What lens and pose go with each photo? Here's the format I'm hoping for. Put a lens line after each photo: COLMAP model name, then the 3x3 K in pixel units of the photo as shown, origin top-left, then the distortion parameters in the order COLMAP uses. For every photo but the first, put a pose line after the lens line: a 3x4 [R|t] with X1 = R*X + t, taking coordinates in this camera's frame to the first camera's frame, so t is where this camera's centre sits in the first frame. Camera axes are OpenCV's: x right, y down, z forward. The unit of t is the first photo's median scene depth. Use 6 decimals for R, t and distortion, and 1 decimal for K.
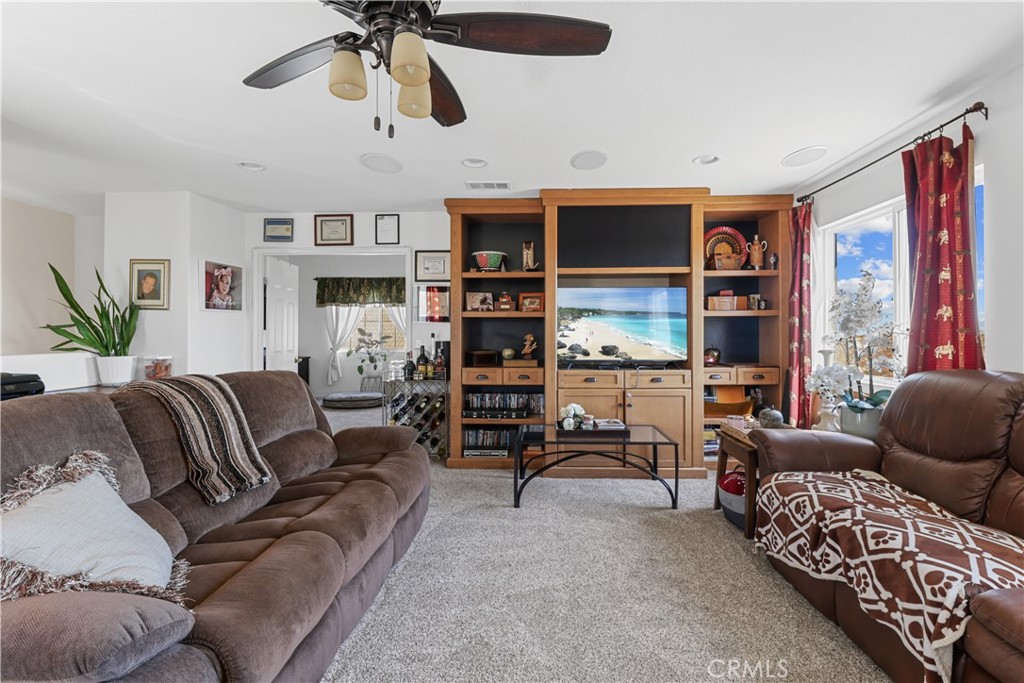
lens RADIAL K [[474.0, 0, 513.6], [0, 474.0, 331.8], [0, 0, 1]] dist [-0.008198, -0.005905]
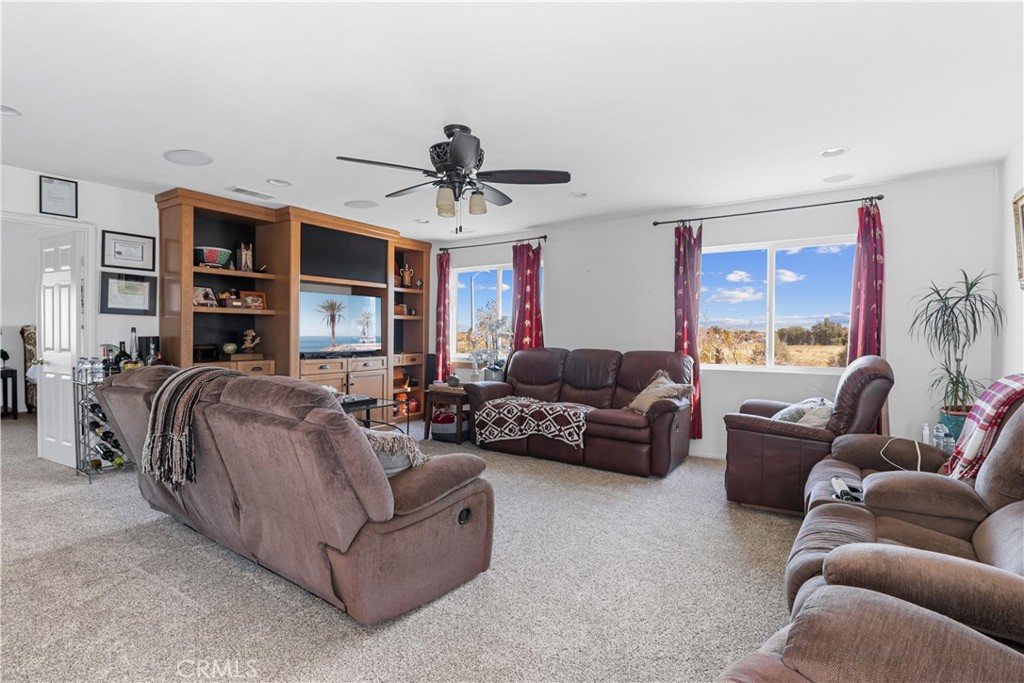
lens RADIAL K [[474.0, 0, 517.9], [0, 474.0, 343.2], [0, 0, 1]] dist [-0.008198, -0.005905]
pose [[0.529590, -0.013603, 0.848145, -0.627533], [-0.014436, 0.999582, 0.025046, -0.000344], [-0.848131, -0.025508, 0.529172, -0.097690]]
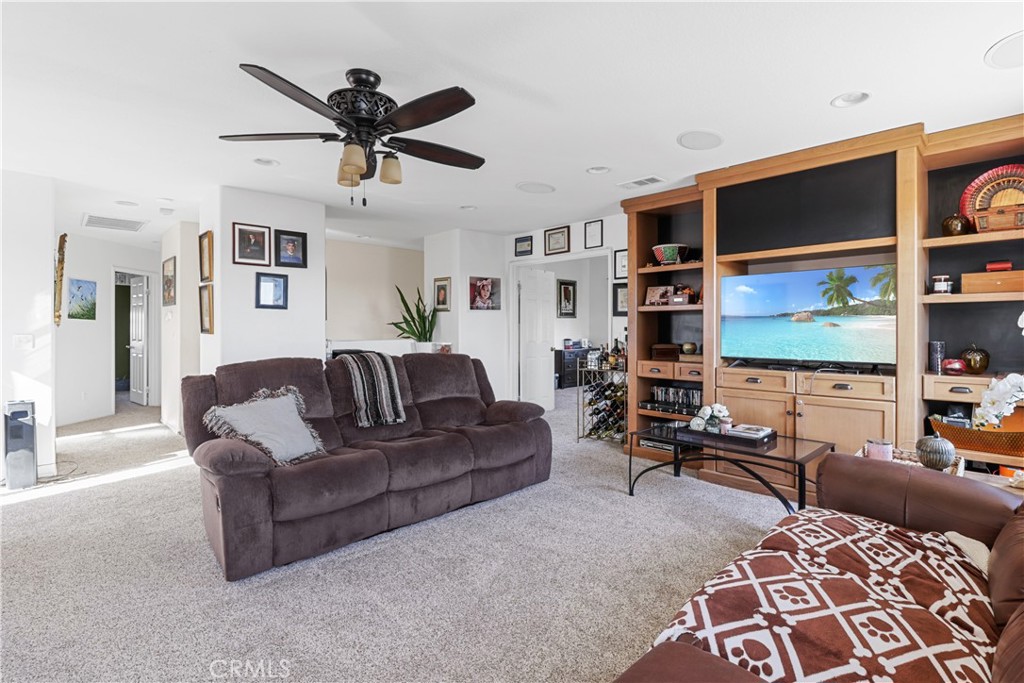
lens RADIAL K [[474.0, 0, 515.1], [0, 474.0, 331.2], [0, 0, 1]] dist [-0.008198, -0.005905]
pose [[0.728256, 0.004755, -0.685289, 0.440041], [0.004034, 0.999929, 0.011224, -0.000719], [0.685294, -0.010938, 0.728185, 0.062865]]
